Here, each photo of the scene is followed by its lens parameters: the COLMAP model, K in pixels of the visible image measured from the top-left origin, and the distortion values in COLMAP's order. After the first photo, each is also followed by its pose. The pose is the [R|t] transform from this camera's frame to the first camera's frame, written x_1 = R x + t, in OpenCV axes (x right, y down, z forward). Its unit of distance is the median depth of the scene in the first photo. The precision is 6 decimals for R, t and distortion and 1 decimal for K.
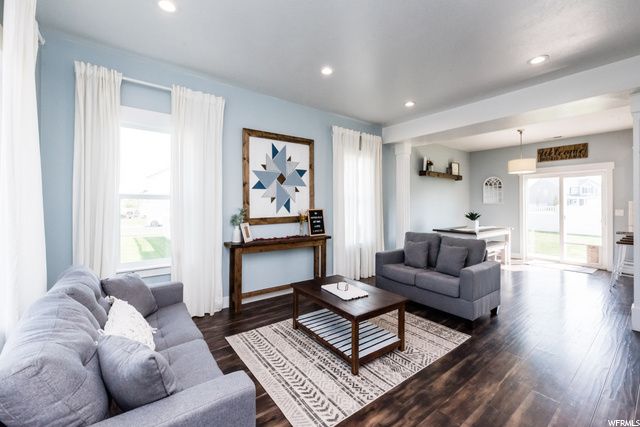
lens RADIAL K [[259.8, 0, 316.2], [0, 259.8, 200.8], [0, 0, 1]] dist [0.001933, 0.000974]
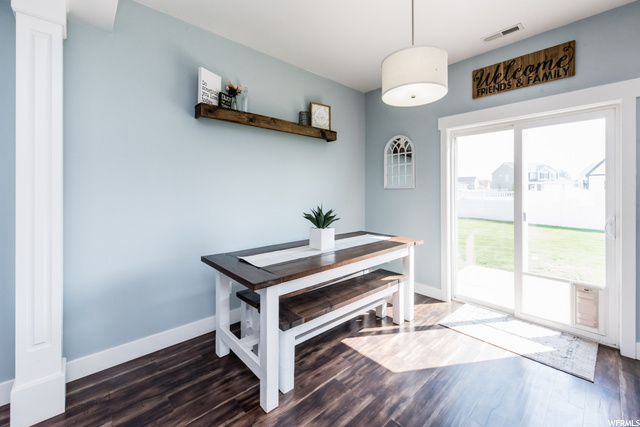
lens RADIAL K [[270.1, 0, 295.8], [0, 270.1, 190.1], [0, 0, 1]] dist [-0.032388, 0.001719]
pose [[0.993751, 0.004404, 0.111531, 0.871876], [-0.004612, 0.999988, 0.001607, 0.031153], [-0.111522, -0.002111, 0.993760, 1.010640]]
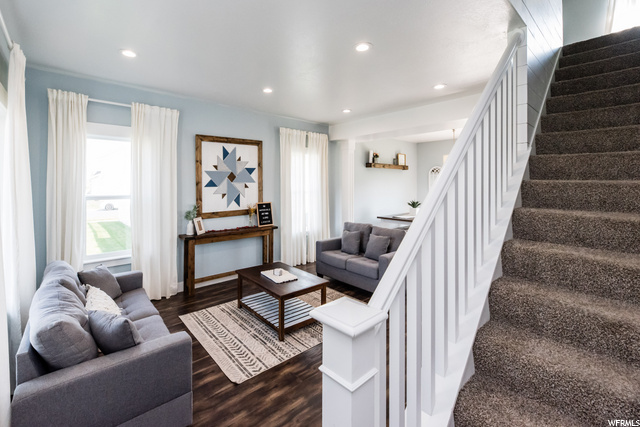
lens RADIAL K [[259.8, 0, 295.7], [0, 259.8, 187.3], [0, 0, 1]] dist [0.001933, 0.000974]
pose [[0.997778, 0.004415, 0.066485, 0.069571], [-0.005394, 0.999880, 0.014548, -0.058594], [-0.066413, -0.014874, 0.997681, -0.147230]]
